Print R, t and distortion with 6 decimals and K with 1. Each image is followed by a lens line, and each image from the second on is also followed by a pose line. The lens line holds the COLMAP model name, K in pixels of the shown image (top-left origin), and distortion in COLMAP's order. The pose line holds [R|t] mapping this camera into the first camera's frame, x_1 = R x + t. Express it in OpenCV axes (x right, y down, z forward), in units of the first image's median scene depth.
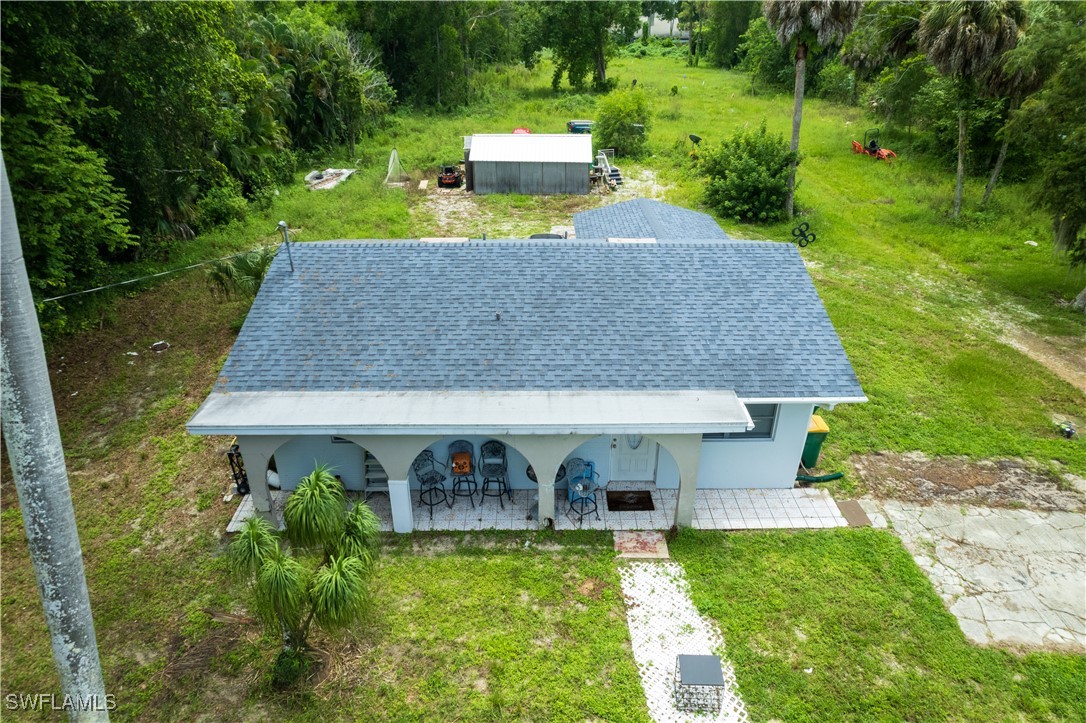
lens RADIAL K [[694.4, 0, 544.5], [0, 694.4, 362.9], [0, 0, 1]] dist [-0.085646, 0.078821]
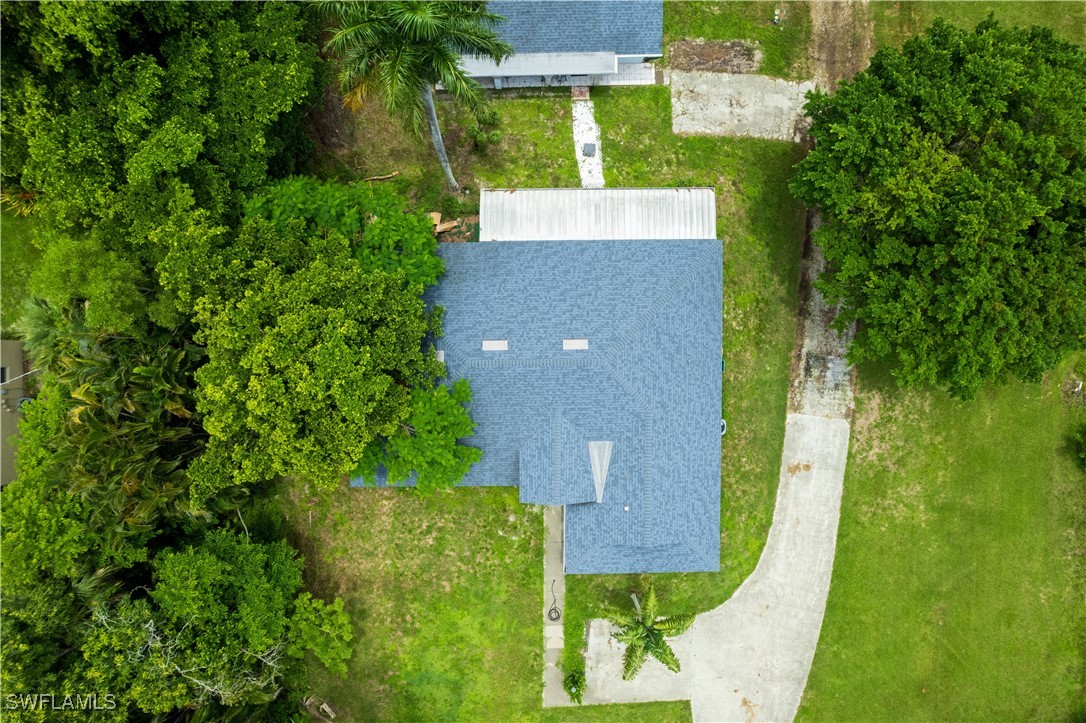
lens RADIAL K [[694.4, 0, 544.5], [0, 694.4, 362.9], [0, 0, 1]] dist [-0.085646, 0.078821]
pose [[0.999885, -0.015066, -0.001516, -0.021973], [0.008326, 0.463387, 0.886117, -1.488547], [-0.012648, -0.886028, 0.463460, -1.138913]]
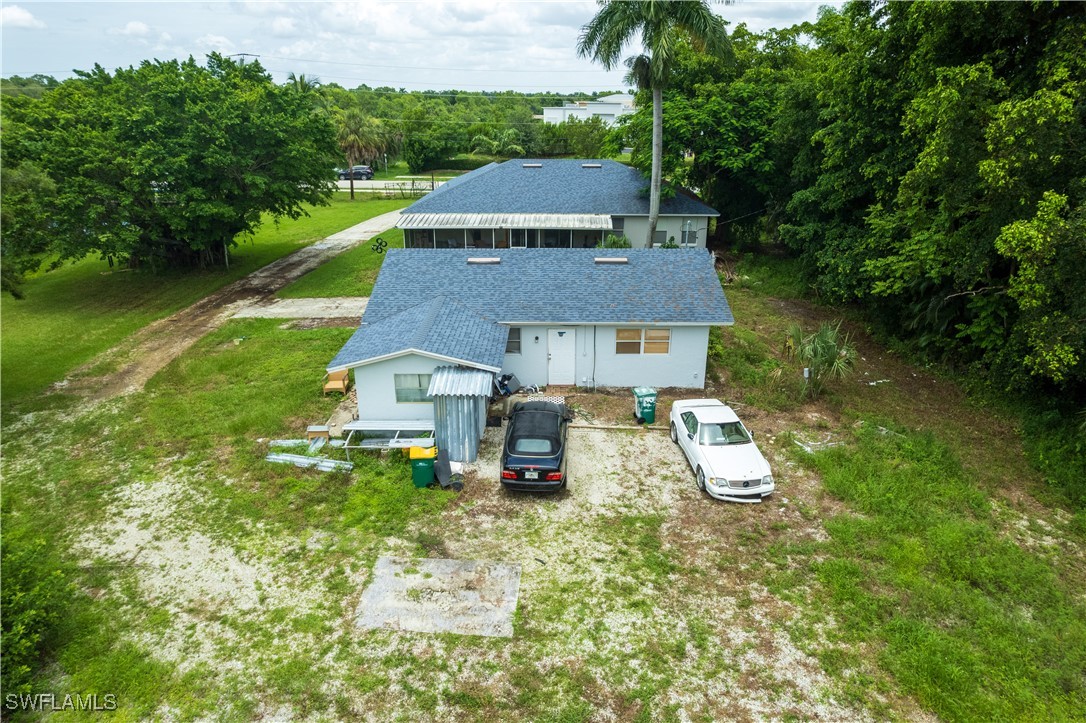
lens RADIAL K [[694.4, 0, 544.5], [0, 694.4, 362.9], [0, 0, 1]] dist [-0.085646, 0.078821]
pose [[-0.999850, -0.006359, 0.016095, -0.030814], [0.007831, 0.663128, 0.748465, -1.240302], [-0.015433, 0.748479, -0.662978, 2.336086]]
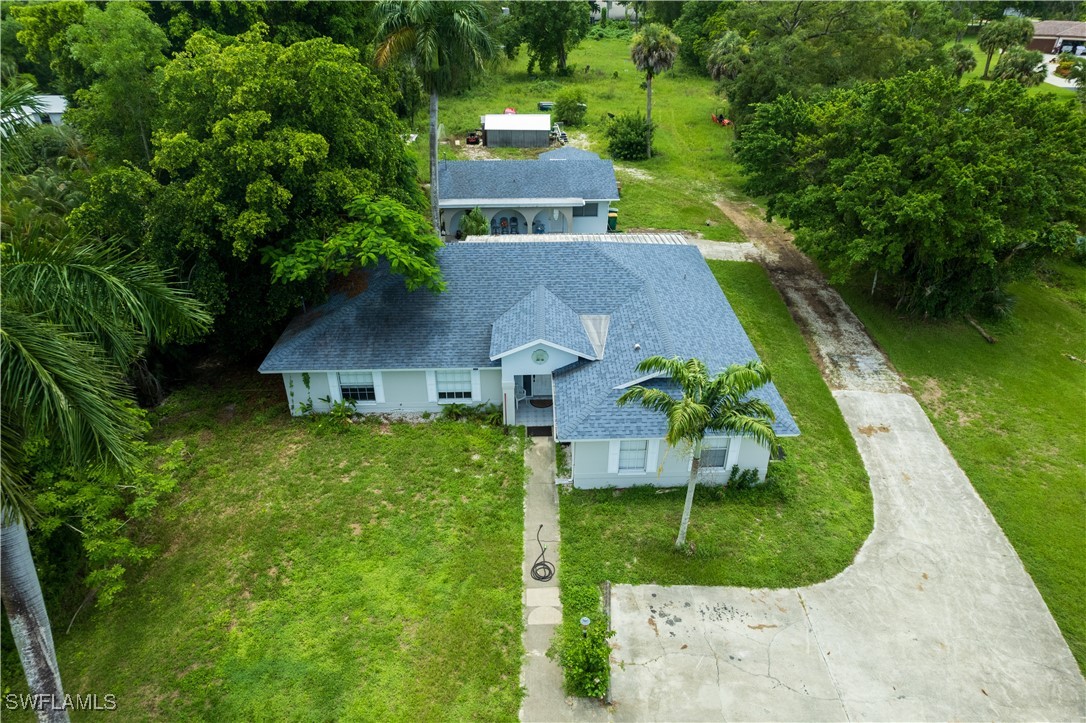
lens RADIAL K [[694.4, 0, 544.5], [0, 694.4, 362.9], [0, 0, 1]] dist [-0.085646, 0.078821]
pose [[0.999391, -0.015810, 0.031114, -0.035157], [0.014191, 0.998567, 0.051592, 0.567258], [-0.031886, -0.051119, 0.998183, -2.085590]]
